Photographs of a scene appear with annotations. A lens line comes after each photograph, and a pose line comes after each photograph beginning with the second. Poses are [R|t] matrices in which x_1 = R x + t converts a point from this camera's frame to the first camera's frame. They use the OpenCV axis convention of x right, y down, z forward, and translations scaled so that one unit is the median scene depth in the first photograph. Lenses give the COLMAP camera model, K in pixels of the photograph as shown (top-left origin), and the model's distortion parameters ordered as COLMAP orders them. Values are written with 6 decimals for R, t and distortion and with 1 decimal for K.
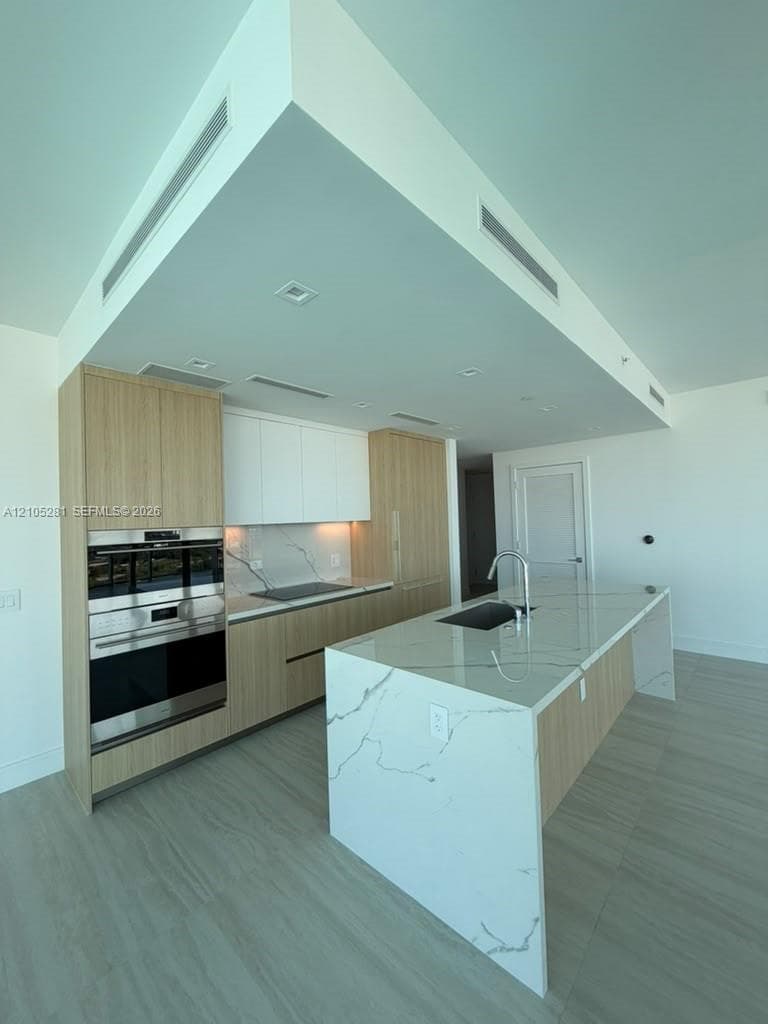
lens RADIAL K [[411.6, 0, 384.0], [0, 411.6, 512.0], [0, 0, 1]] dist [0.000386, 0.000134]
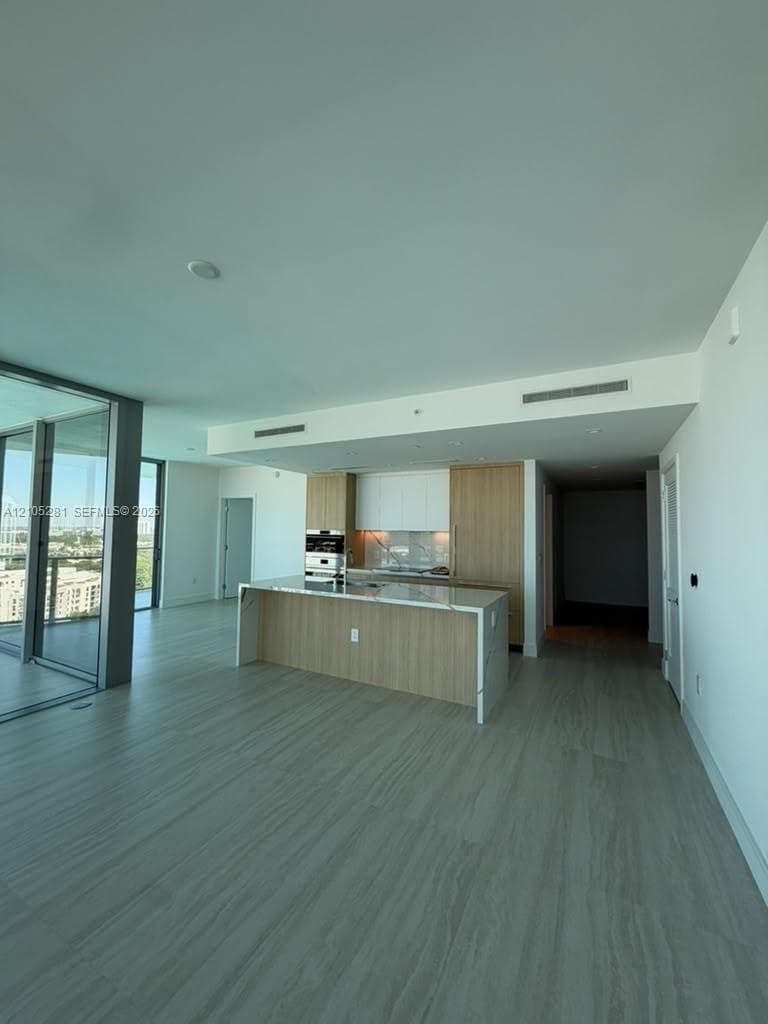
lens RADIAL K [[408.8, 0, 381.9], [0, 408.8, 510.3], [0, 0, 1]] dist [-0.000512, 0.000501]
pose [[0.257330, -0.010167, -0.966270, 1.885943], [-0.006871, 0.999900, -0.012350, -0.048756], [0.966299, 0.009817, 0.257234, 0.600422]]
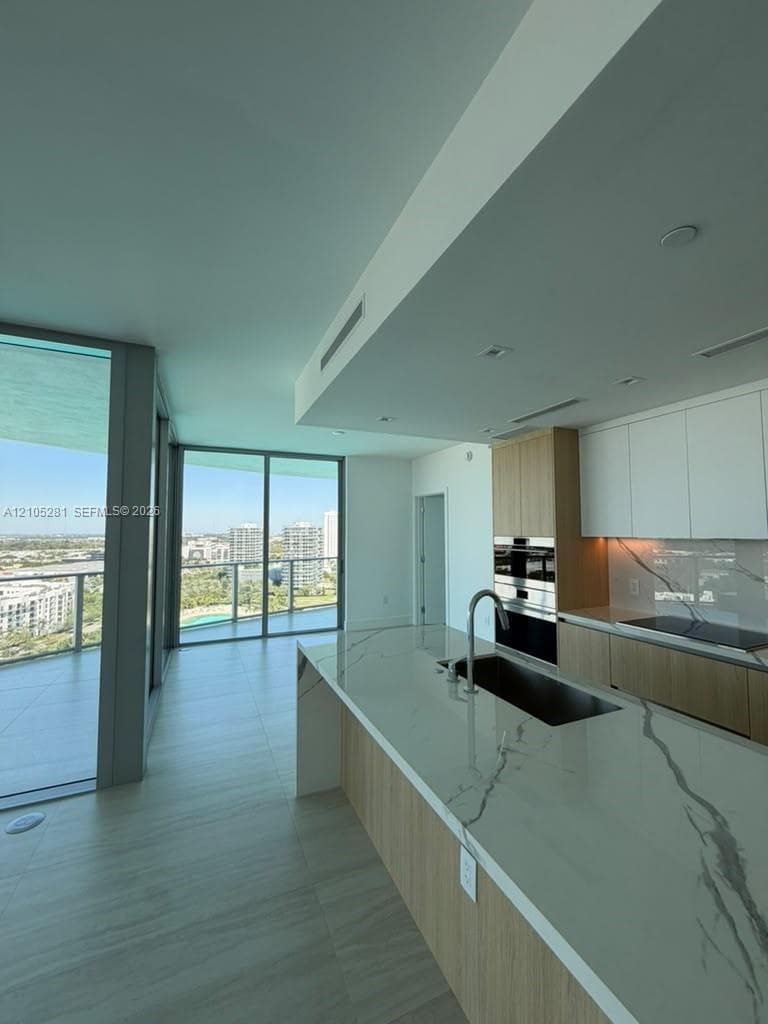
lens RADIAL K [[408.8, 0, 381.9], [0, 408.8, 510.3], [0, 0, 1]] dist [-0.000512, 0.000501]
pose [[-0.395640, -0.016720, -0.918253, 0.911430], [0.027501, 0.999170, -0.030043, -0.021732], [0.917994, -0.037139, -0.394852, 1.001623]]
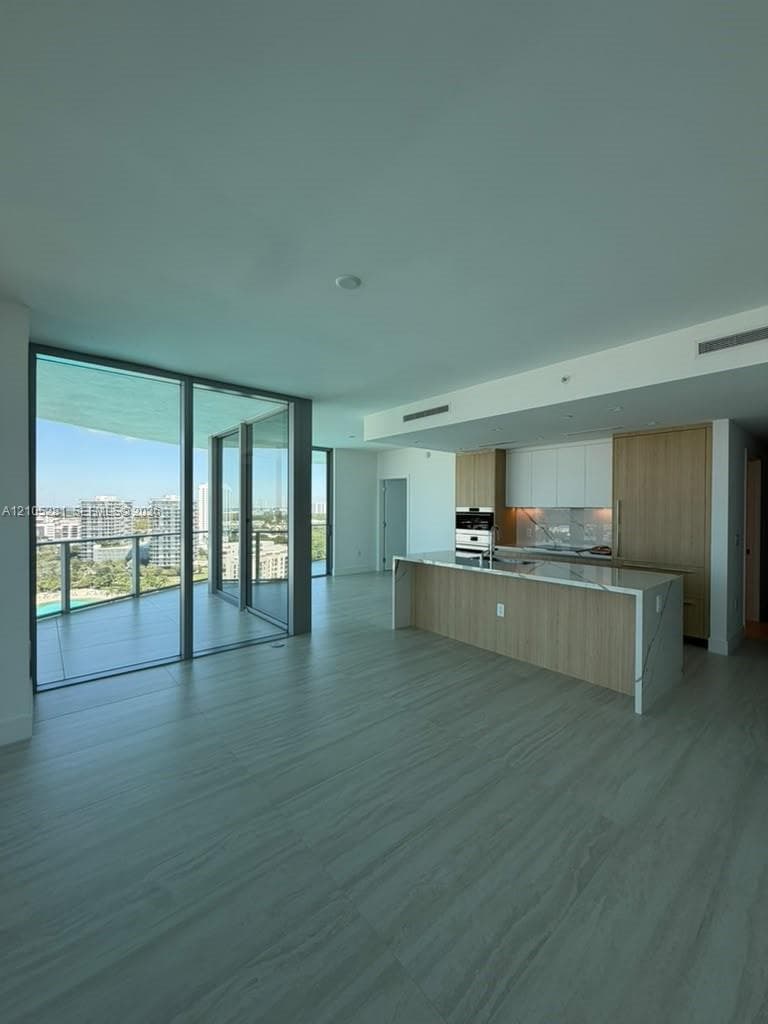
lens RADIAL K [[408.8, 0, 381.9], [0, 408.8, 510.3], [0, 0, 1]] dist [-0.000512, 0.000501]
pose [[-0.119072, 0.039298, -0.992108, 1.952527], [0.015323, 0.999170, 0.037739, -0.043054], [0.992767, -0.010709, -0.119575, 0.641371]]
